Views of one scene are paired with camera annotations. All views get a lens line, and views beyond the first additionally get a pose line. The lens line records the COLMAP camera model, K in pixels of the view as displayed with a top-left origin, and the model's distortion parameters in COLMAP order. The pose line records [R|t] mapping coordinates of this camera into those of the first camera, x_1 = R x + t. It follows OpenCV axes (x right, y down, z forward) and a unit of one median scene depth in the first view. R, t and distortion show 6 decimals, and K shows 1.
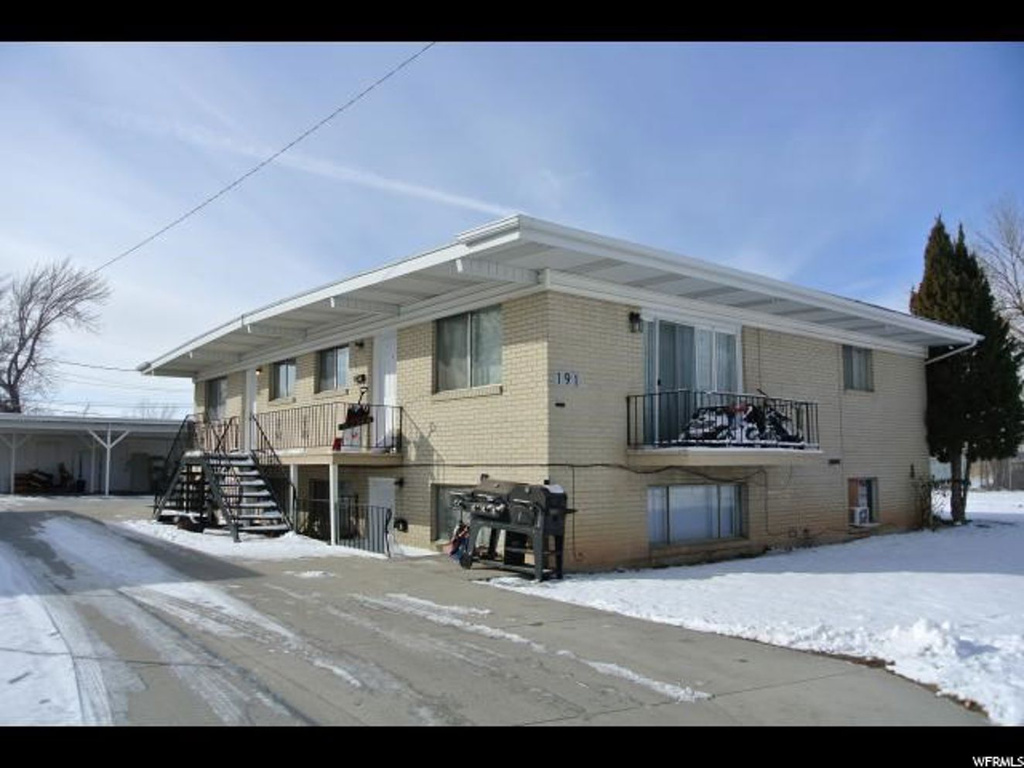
lens RADIAL K [[804.6, 0, 514.7], [0, 804.6, 381.6], [0, 0, 1]] dist [-0.080468, 0.027923]
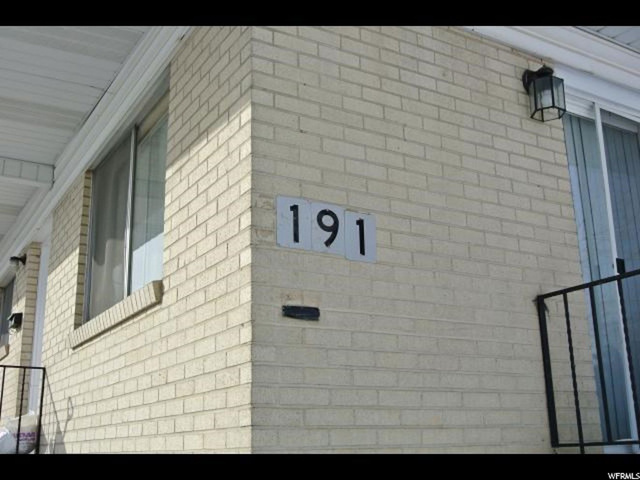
lens RADIAL K [[739.6, 0, 319.5], [0, 739.6, 238.9], [0, 0, 1]] dist [0.014556, 0.000000]
pose [[0.990206, -0.059795, -0.126161, 0.093024], [0.036094, 0.982561, -0.182402, 0.048803], [0.134867, 0.176062, 0.975096, 0.699131]]
